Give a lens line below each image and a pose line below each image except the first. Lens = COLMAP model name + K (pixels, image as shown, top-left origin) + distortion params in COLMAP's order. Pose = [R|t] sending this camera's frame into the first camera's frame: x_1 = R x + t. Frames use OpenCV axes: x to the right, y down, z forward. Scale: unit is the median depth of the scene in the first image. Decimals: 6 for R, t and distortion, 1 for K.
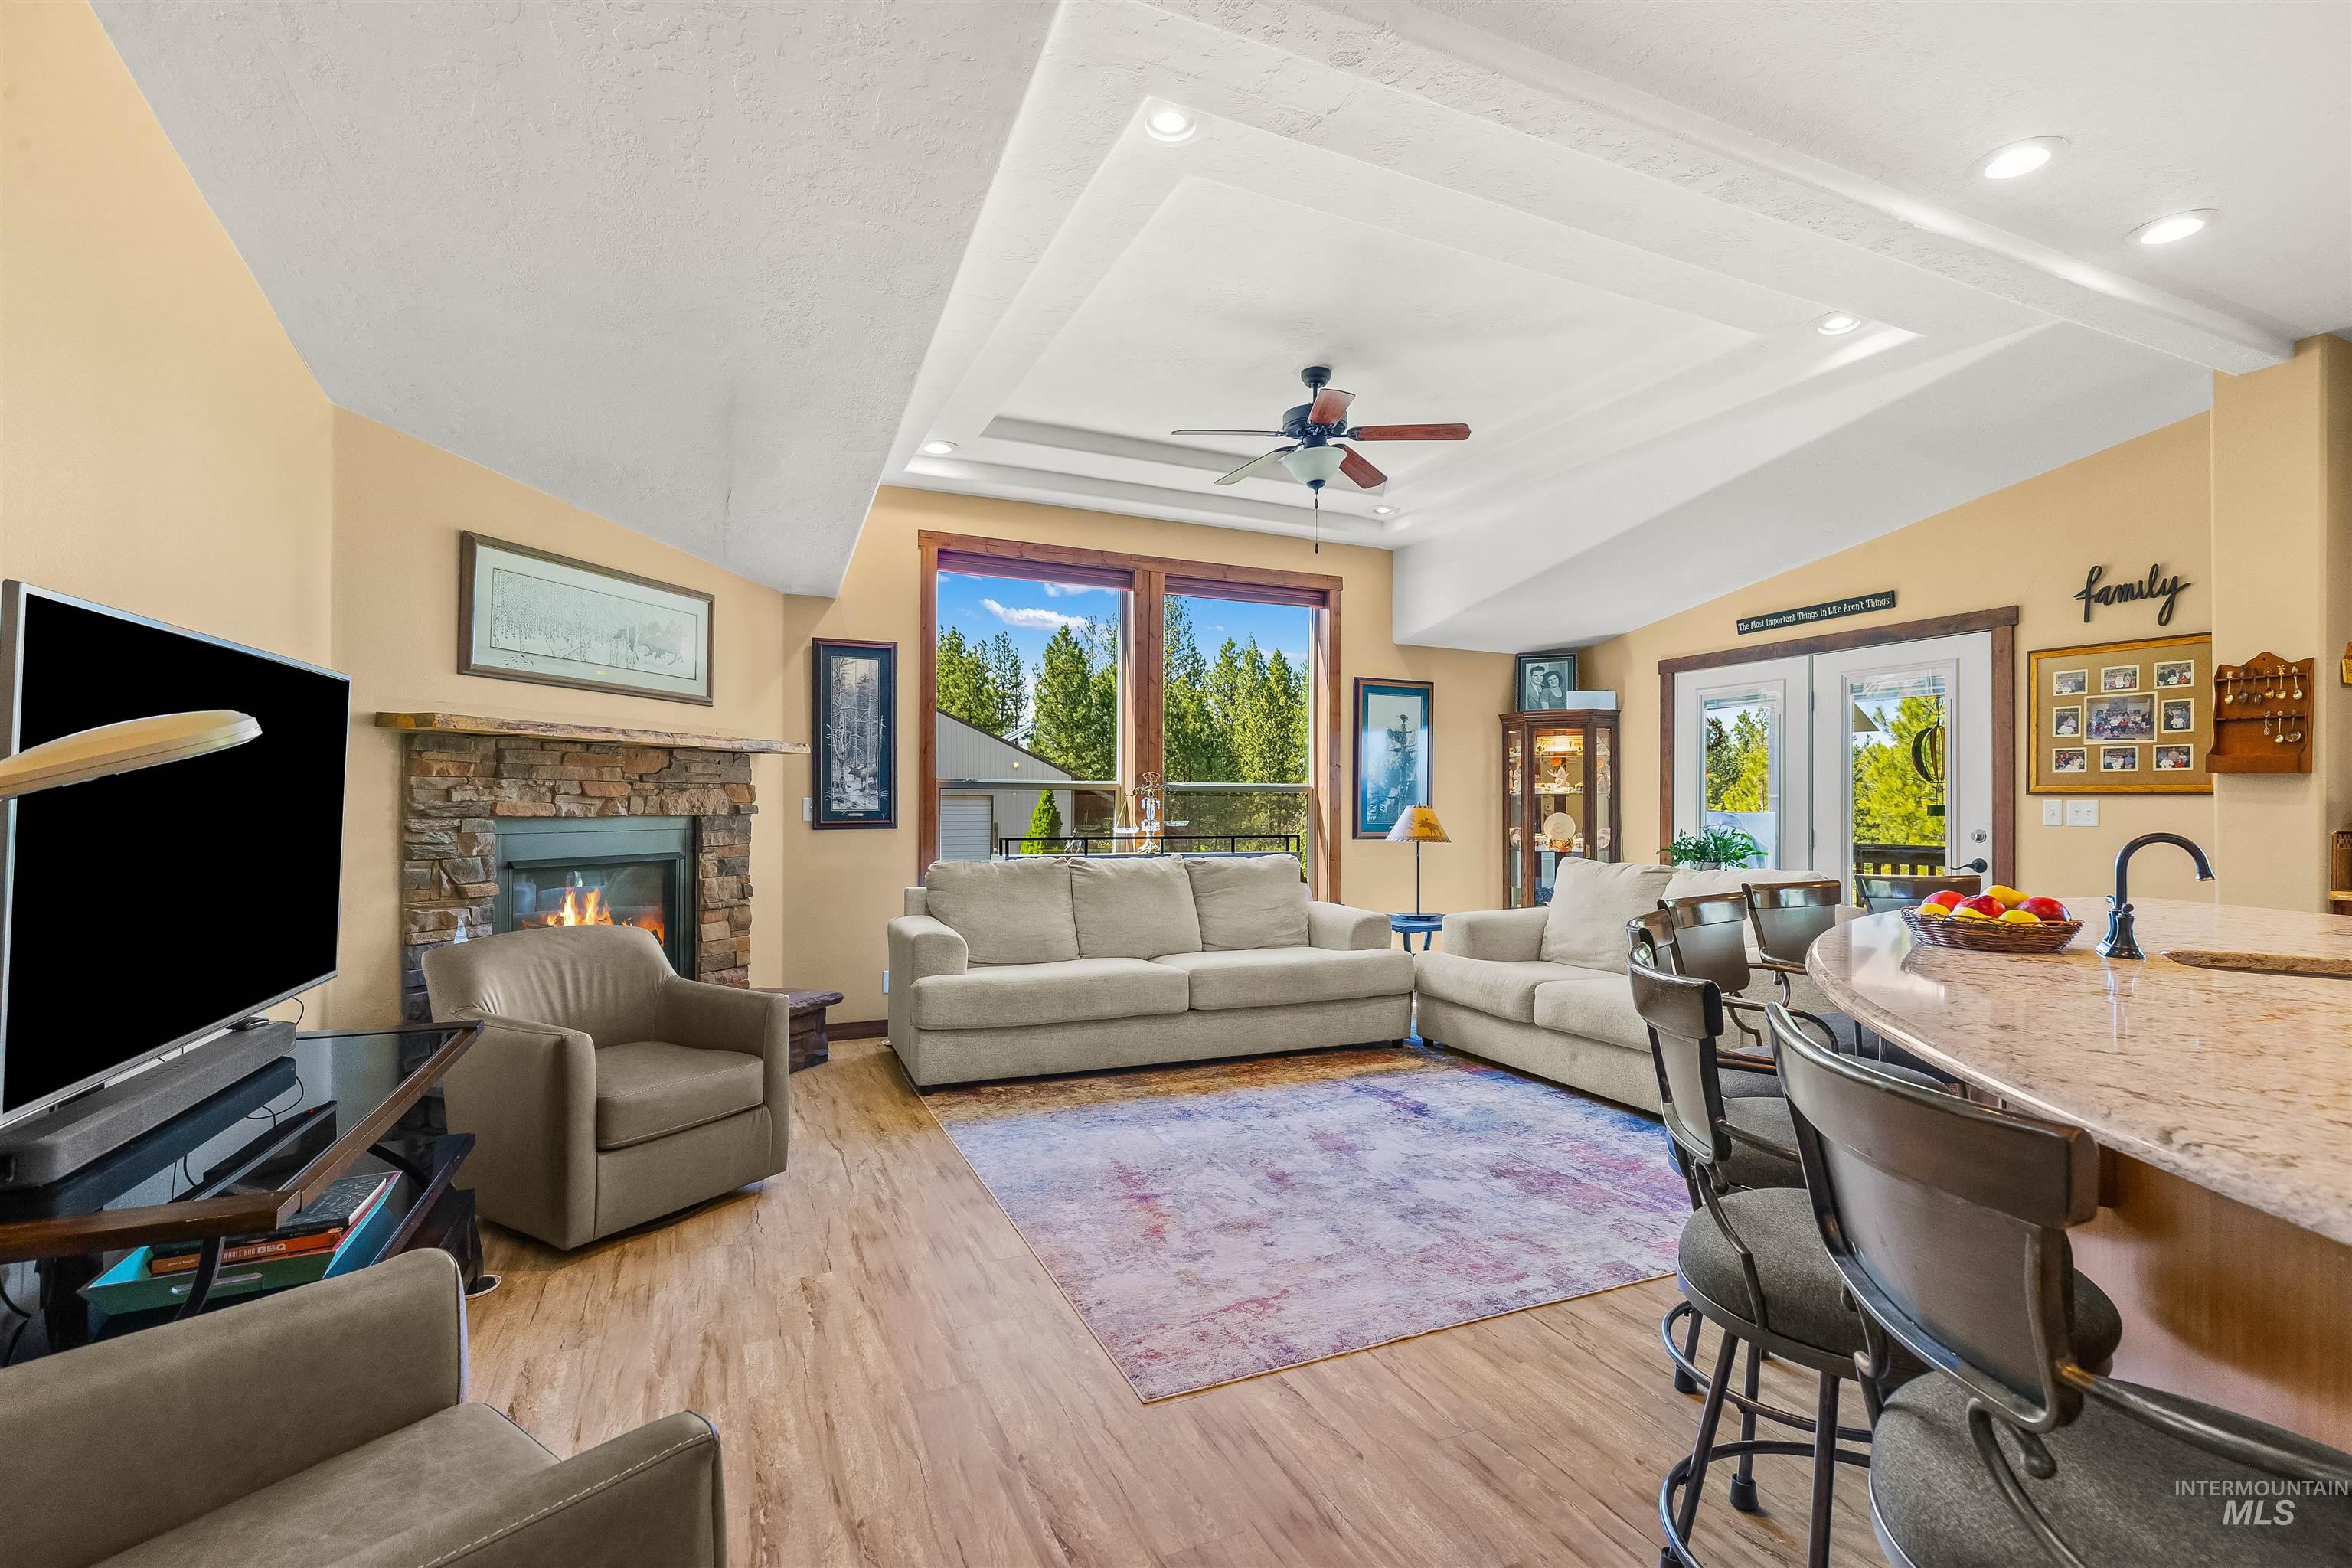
lens RADIAL K [[1072.5, 0, 1197.9], [0, 1072.5, 799.9], [0, 0, 1]] dist [0.002584, 0.000296]
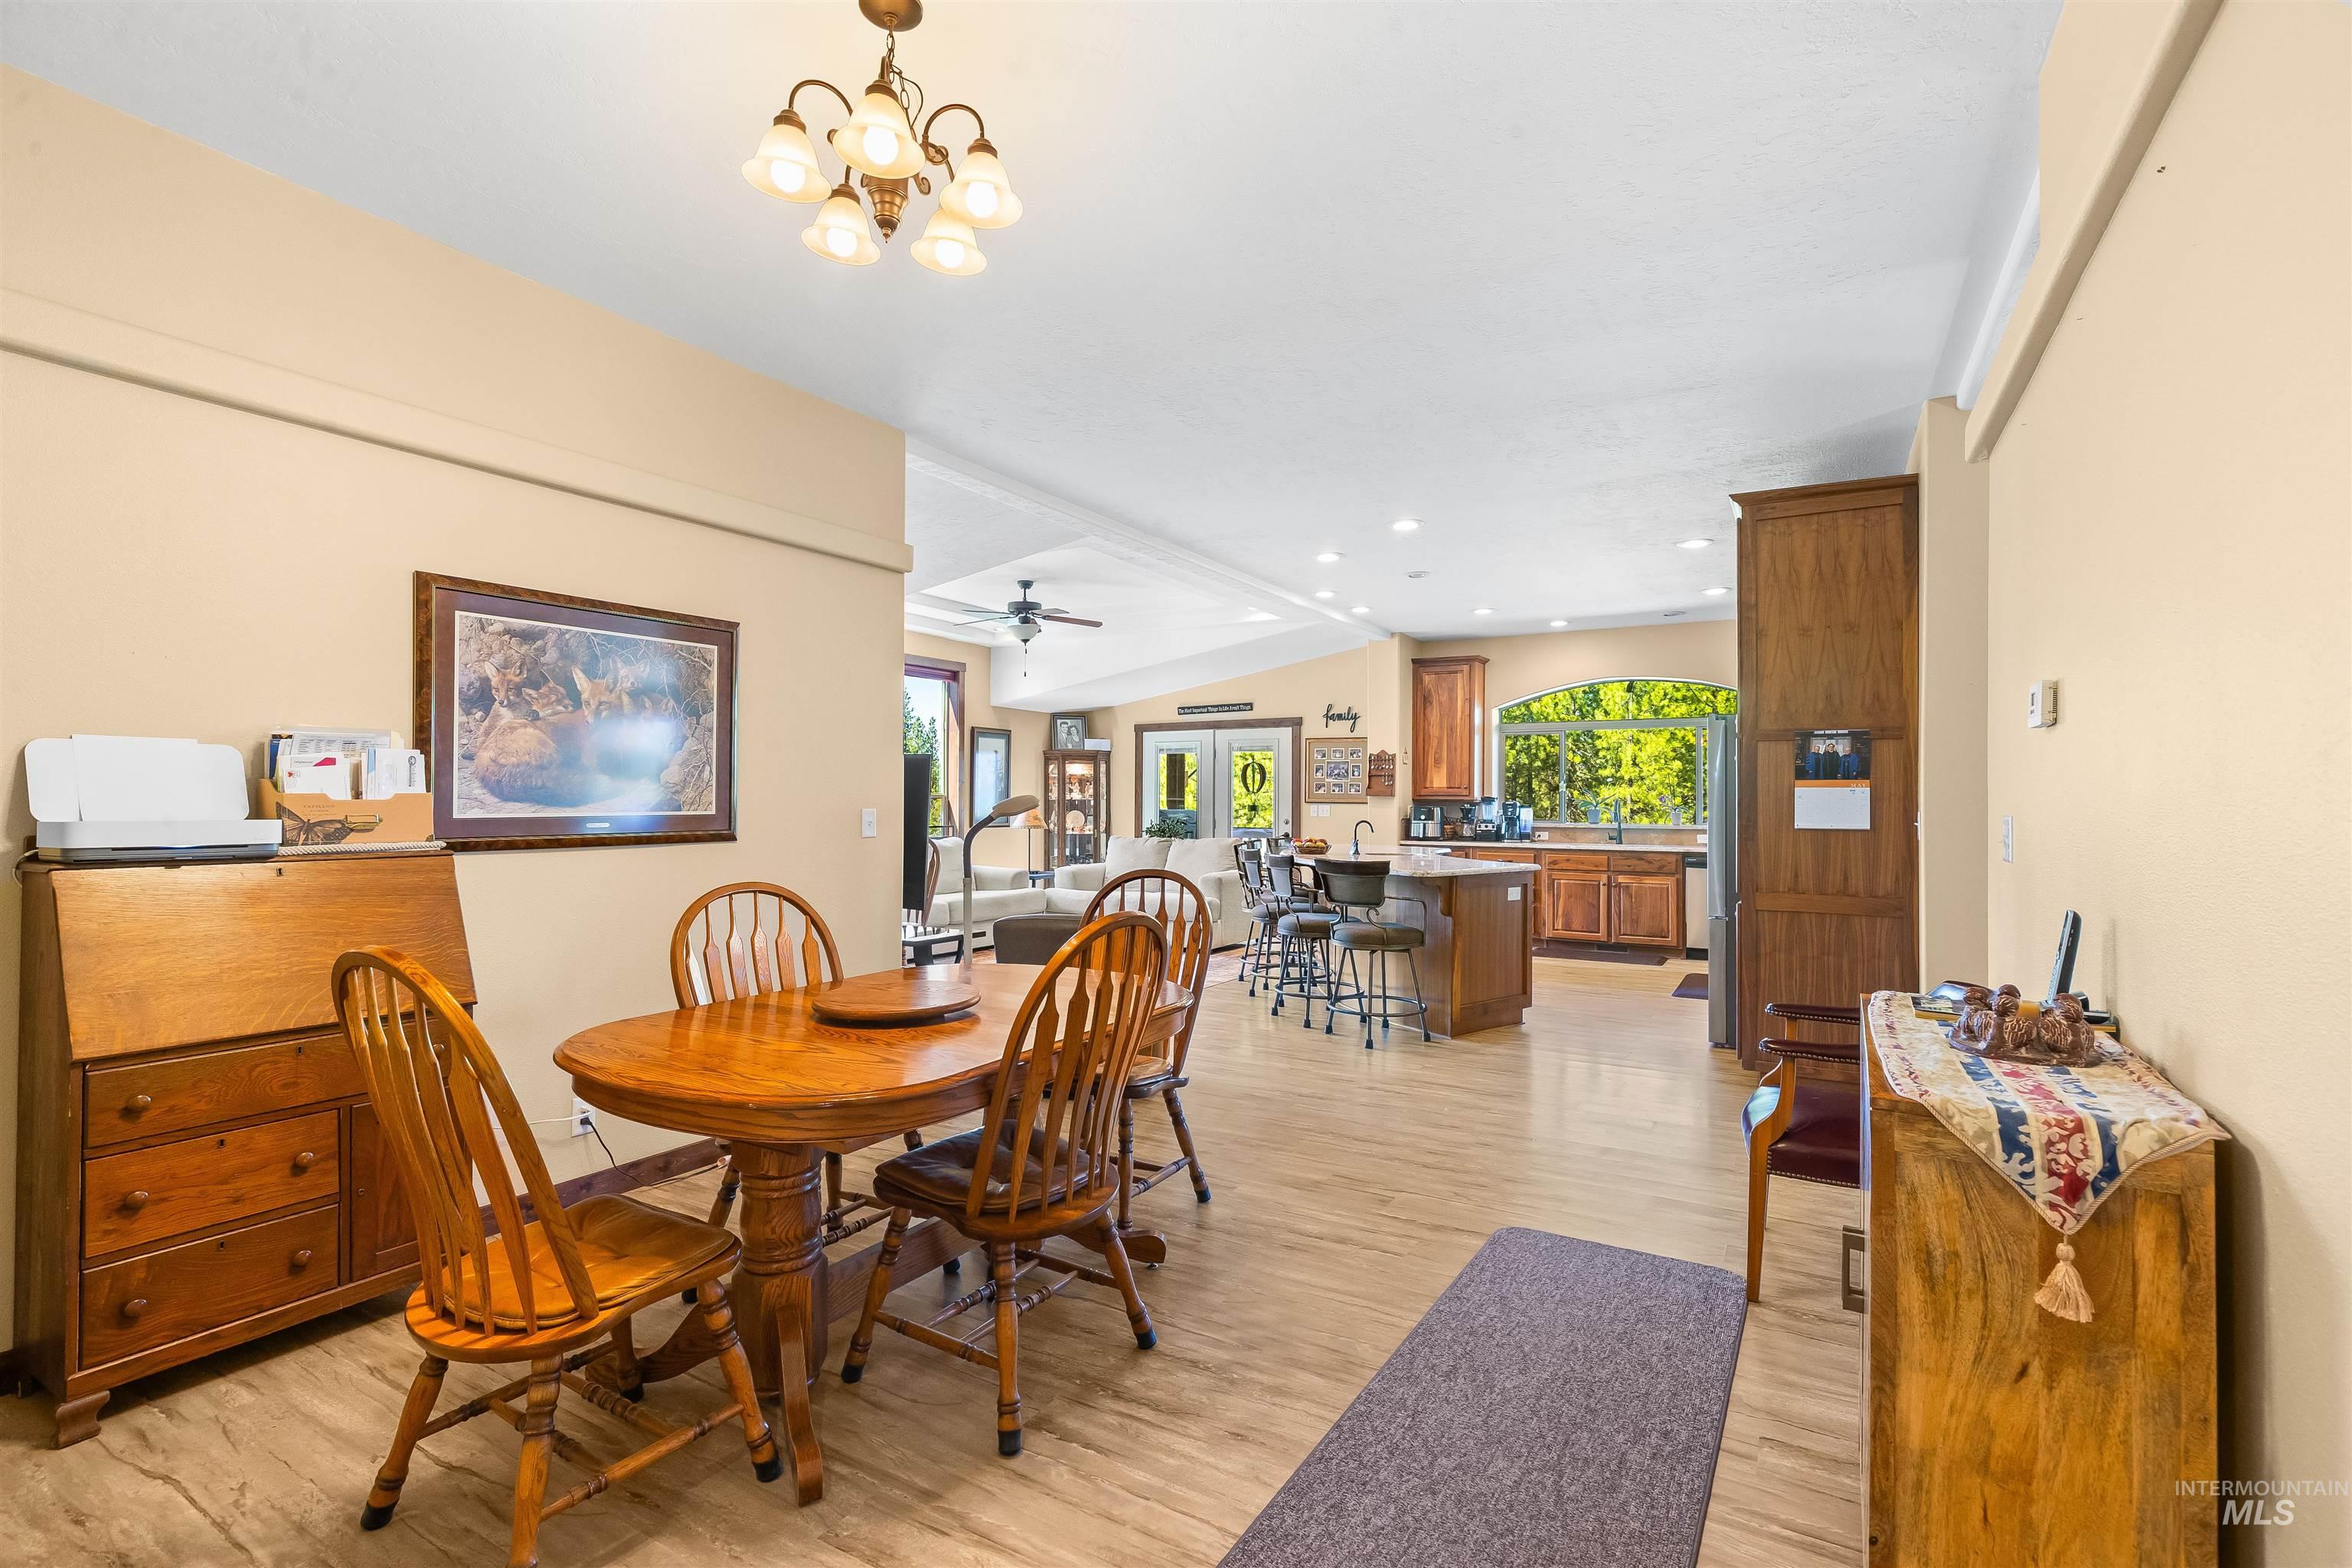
lens RADIAL K [[1072.5, 0, 1180.3], [0, 1072.5, 790.5], [0, 0, 1]] dist [0.002584, 0.000296]
pose [[0.825872, 0.005734, 0.563829, -0.748791], [-0.005453, 0.999983, -0.002181, -0.026388], [-0.563831, -0.001273, 0.825889, -0.742491]]
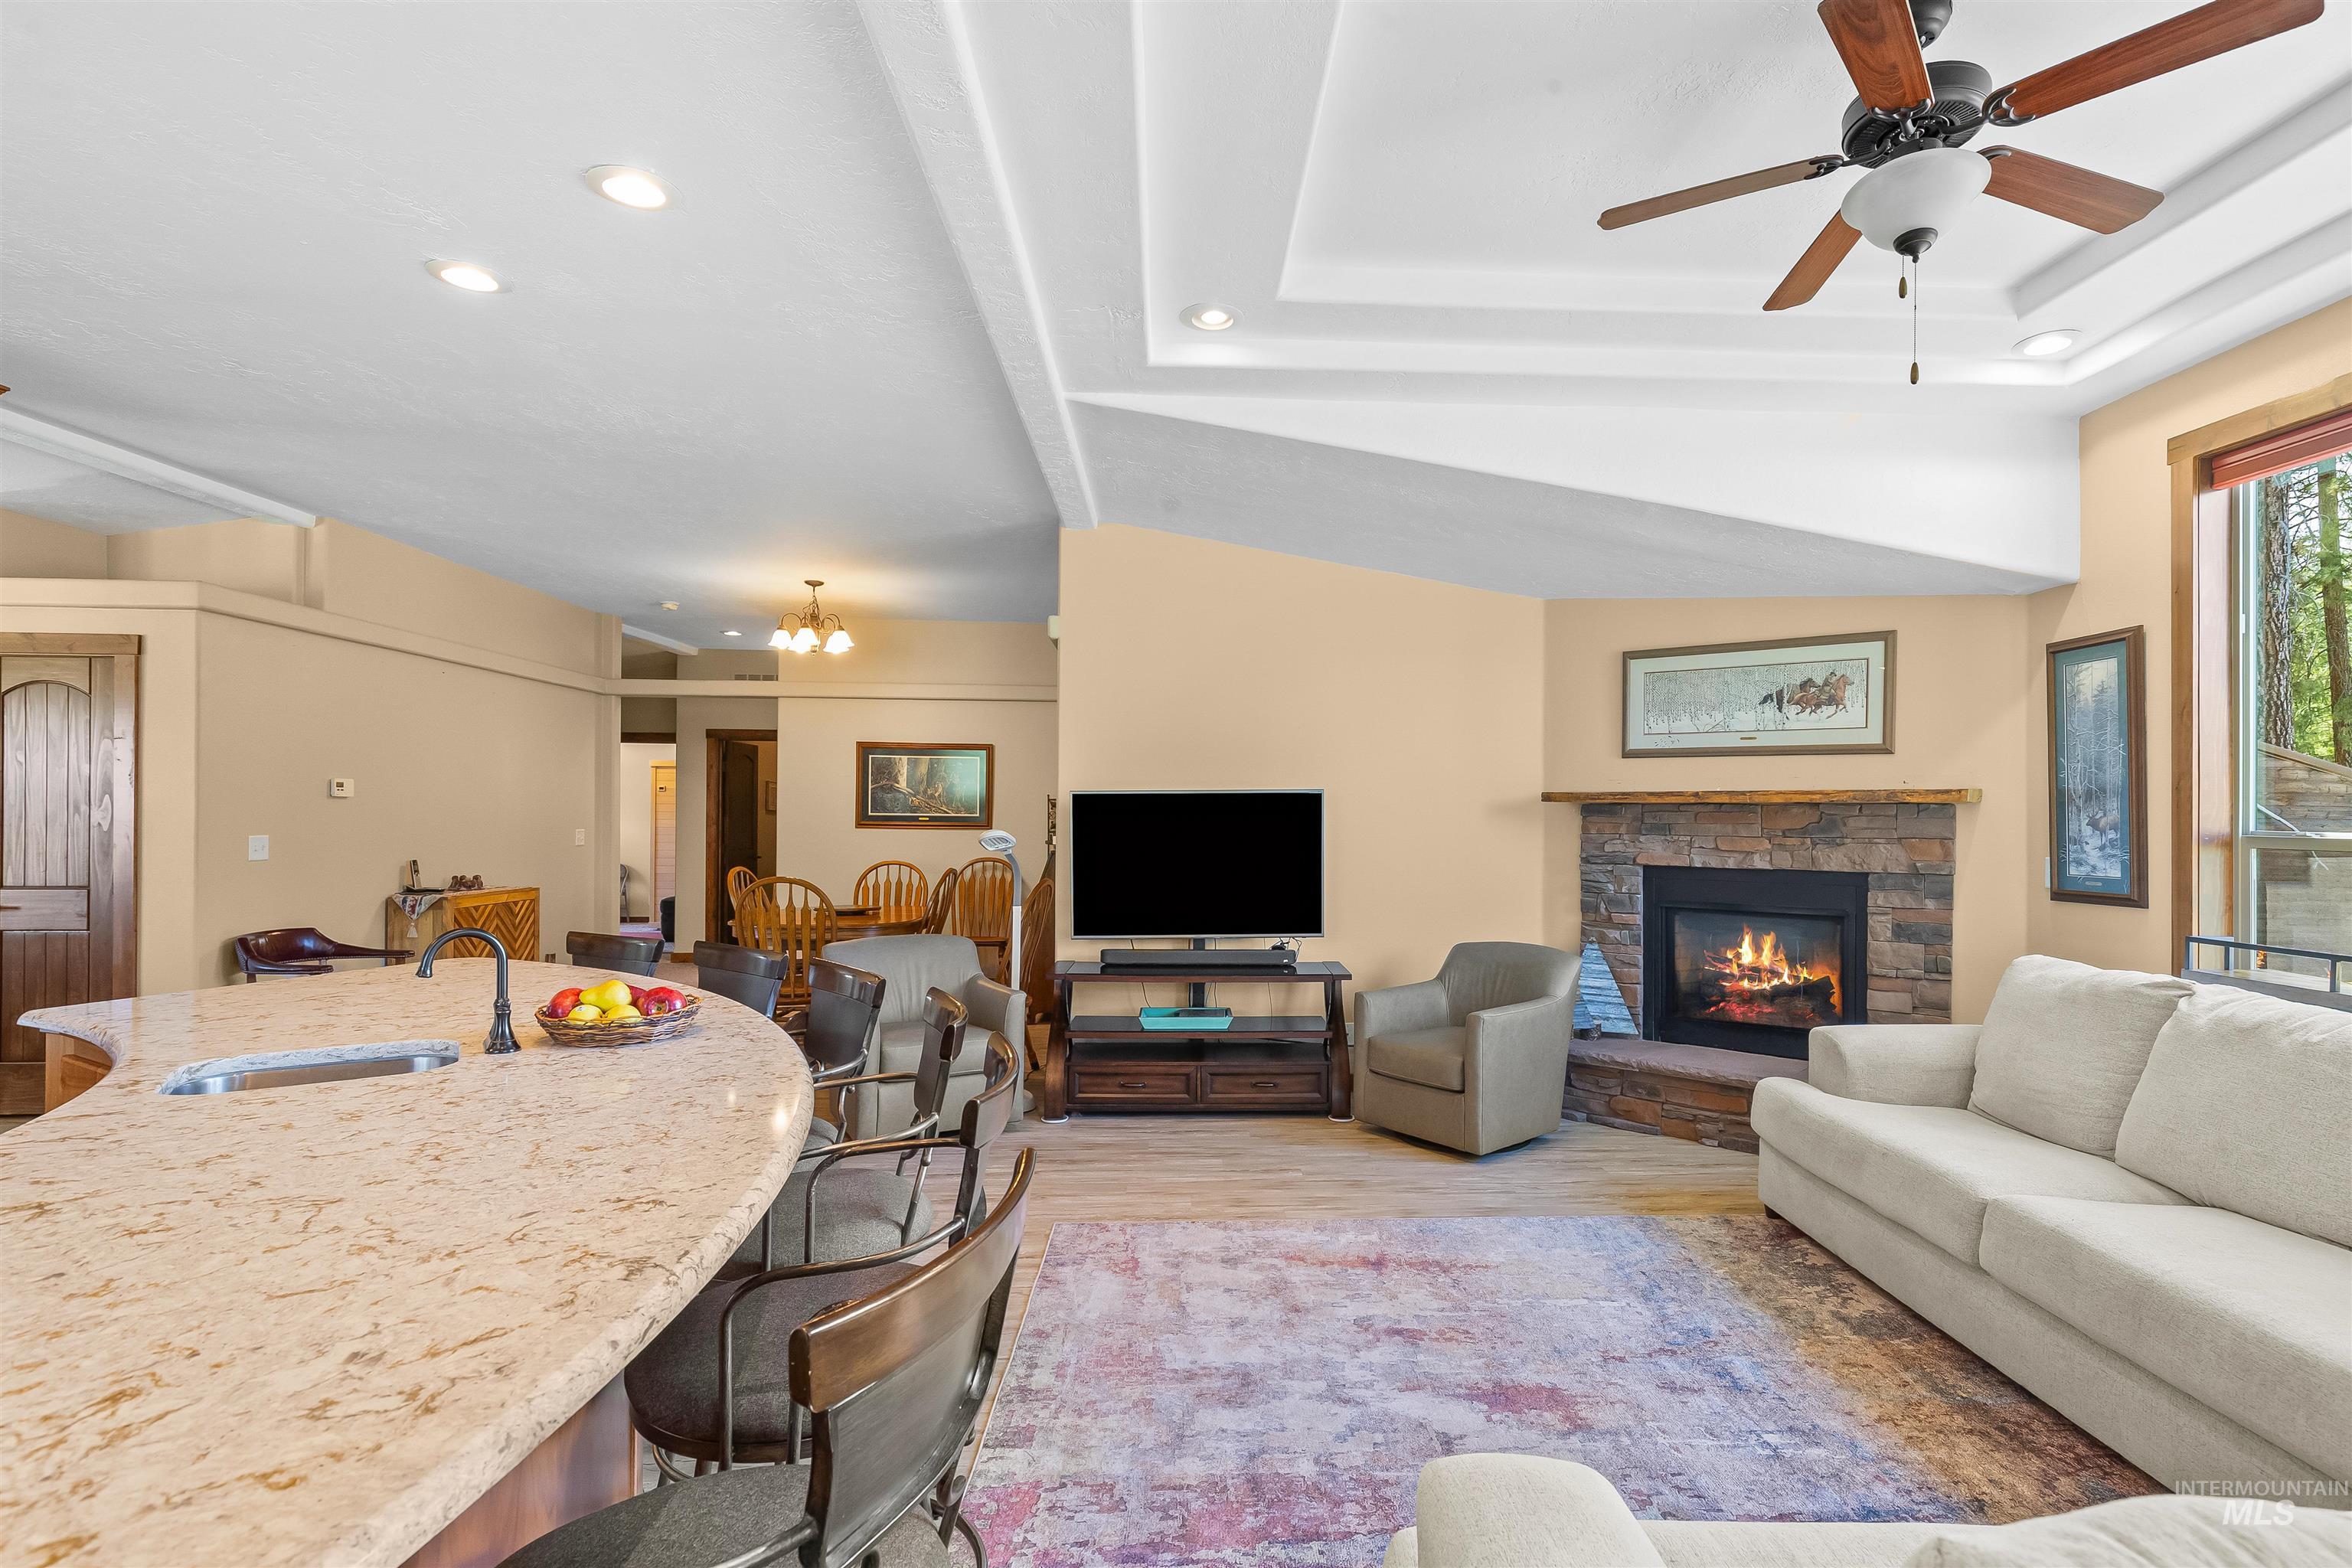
lens RADIAL K [[1072.5, 0, 1164.4], [0, 1072.5, 819.4], [0, 0, 1]] dist [0.002584, 0.000296]
pose [[-0.385899, -0.000262, -0.922541, 0.703147], [0.001237, 0.999999, -0.000802, -0.035143], [0.922540, -0.001451, -0.385898, 0.885480]]
